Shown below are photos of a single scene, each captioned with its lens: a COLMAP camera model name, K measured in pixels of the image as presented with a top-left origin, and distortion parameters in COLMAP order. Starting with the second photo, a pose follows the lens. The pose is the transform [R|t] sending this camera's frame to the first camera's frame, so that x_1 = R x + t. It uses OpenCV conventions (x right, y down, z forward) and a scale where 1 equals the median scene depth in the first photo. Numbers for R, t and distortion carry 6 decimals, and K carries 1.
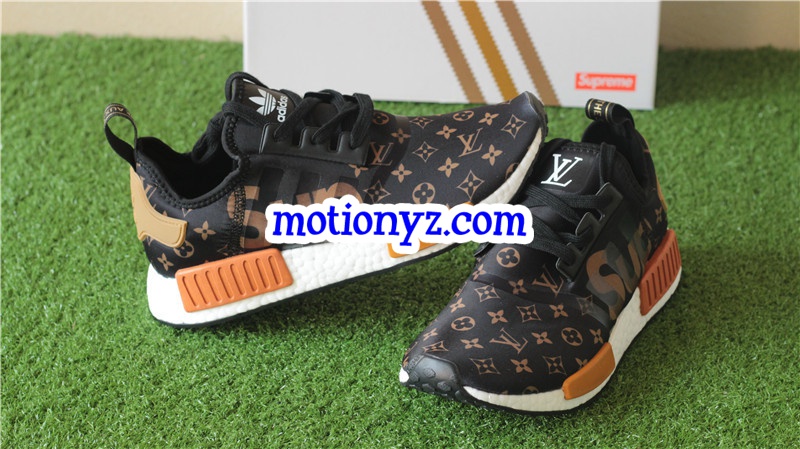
lens RADIAL K [[1186.6, 0, 401.0], [0, 1186.6, 223.4], [0, 0, 1]] dist [-0.034039, -0.064882]
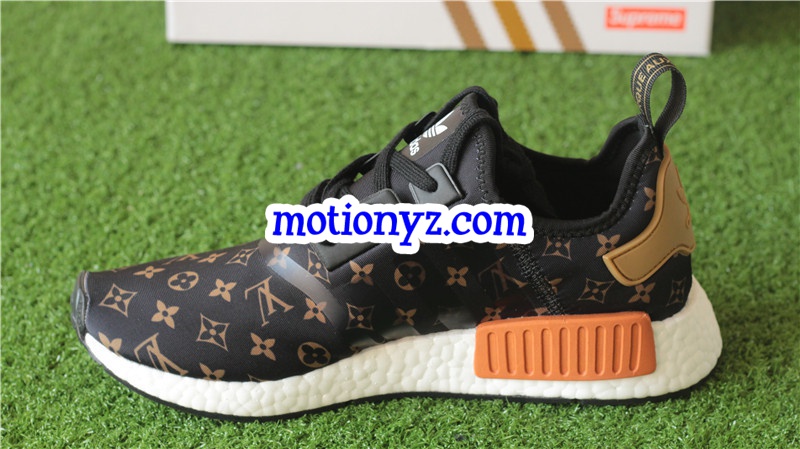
lens RADIAL K [[1285.2, 0, 411.6], [0, 1285.2, 224.9], [0, 0, 1]] dist [-0.041020, -0.054195]
pose [[0.999795, -0.008194, 0.018498, 0.007612], [0.008057, 0.999940, 0.007441, 0.005059], [-0.018558, -0.007291, 0.999801, 0.191948]]
